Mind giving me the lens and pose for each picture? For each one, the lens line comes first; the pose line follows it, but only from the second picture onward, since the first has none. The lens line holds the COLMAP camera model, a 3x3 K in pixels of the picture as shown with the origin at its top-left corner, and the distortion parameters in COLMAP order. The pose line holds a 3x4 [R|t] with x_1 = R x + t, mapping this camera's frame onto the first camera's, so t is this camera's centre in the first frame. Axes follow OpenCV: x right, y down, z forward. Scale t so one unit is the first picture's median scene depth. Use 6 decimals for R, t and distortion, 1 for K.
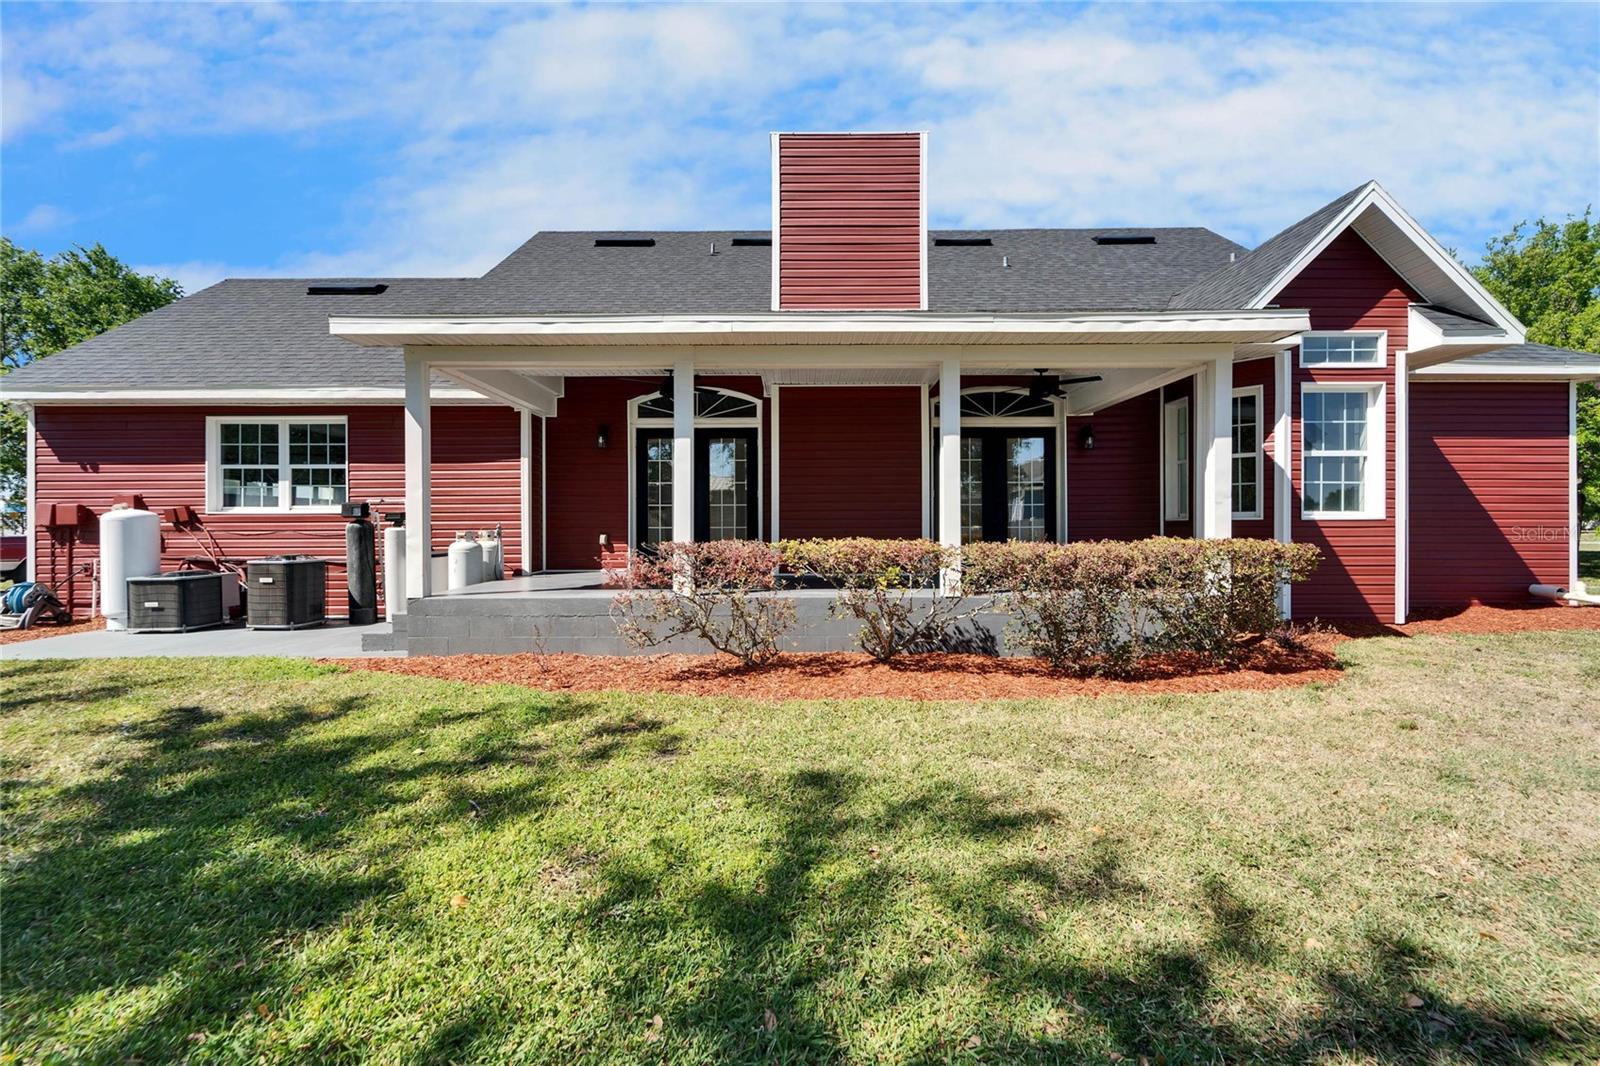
lens RADIAL K [[660.8, 0, 795.1], [0, 660.8, 520.5], [0, 0, 1]] dist [0.000875, -0.000042]
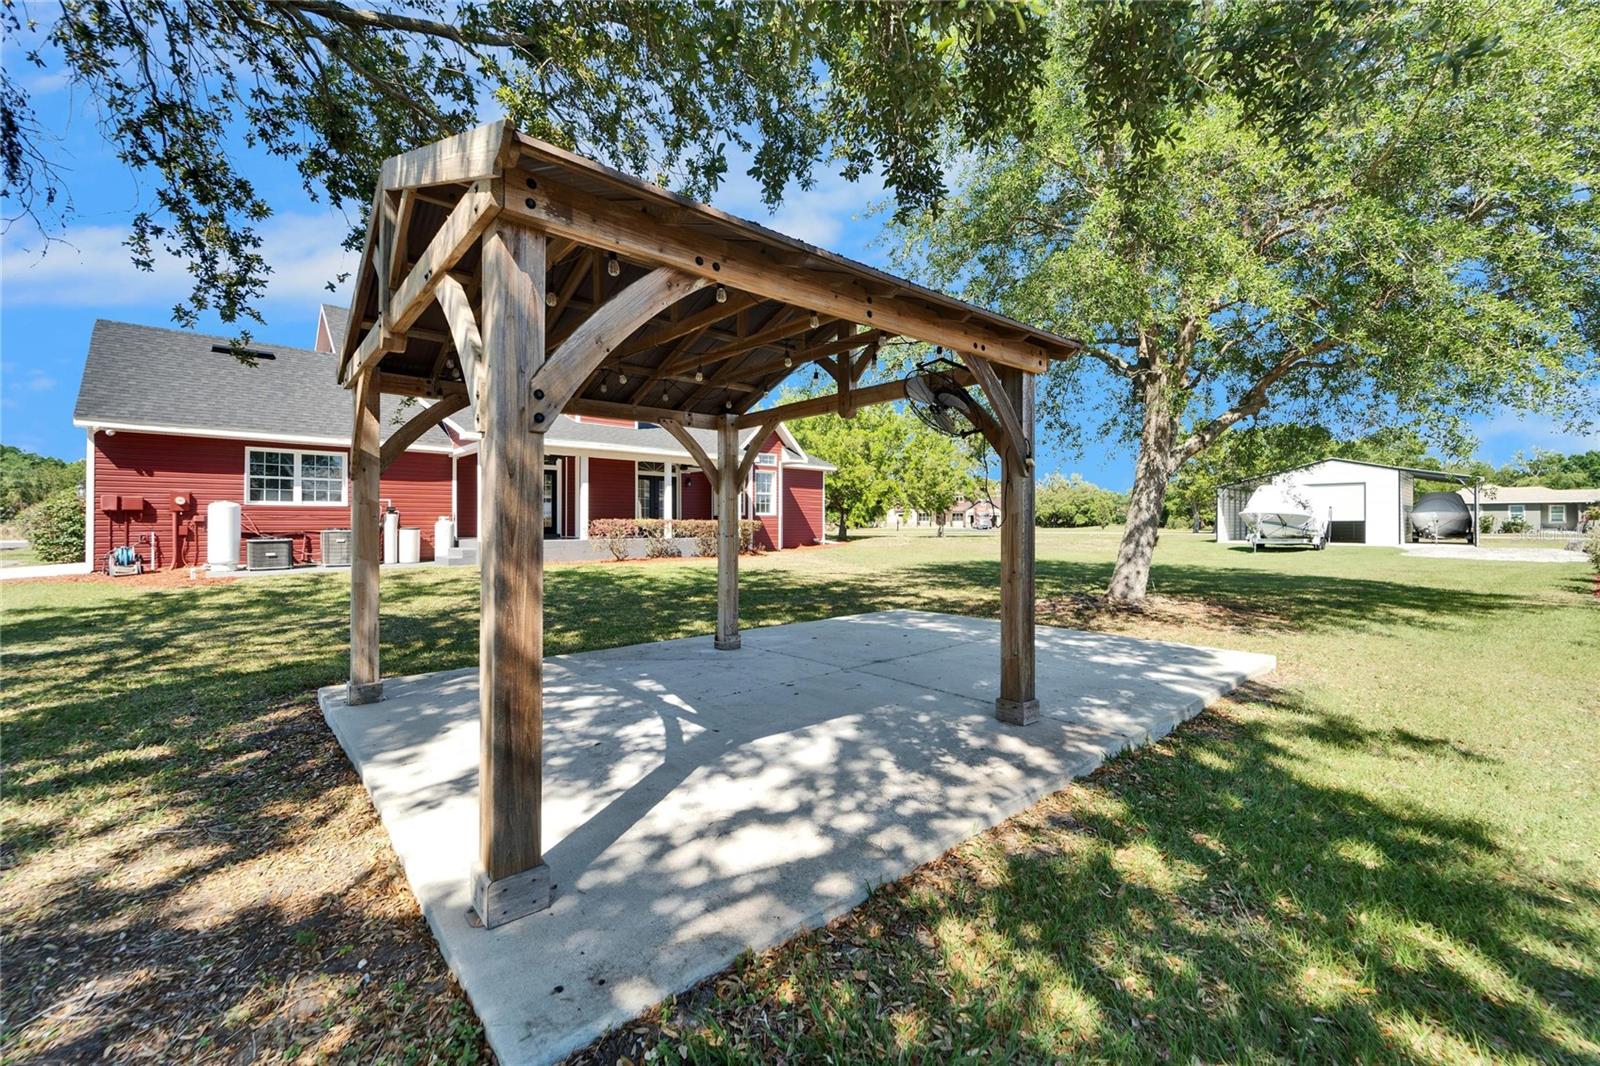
lens RADIAL K [[660.8, 0, 795.1], [0, 660.8, 520.5], [0, 0, 1]] dist [0.000875, -0.000042]
pose [[0.731836, 0.005862, 0.681456, -1.008484], [-0.001497, 0.999974, -0.006994, 0.039221], [-0.681479, 0.004099, 0.731826, -1.160780]]
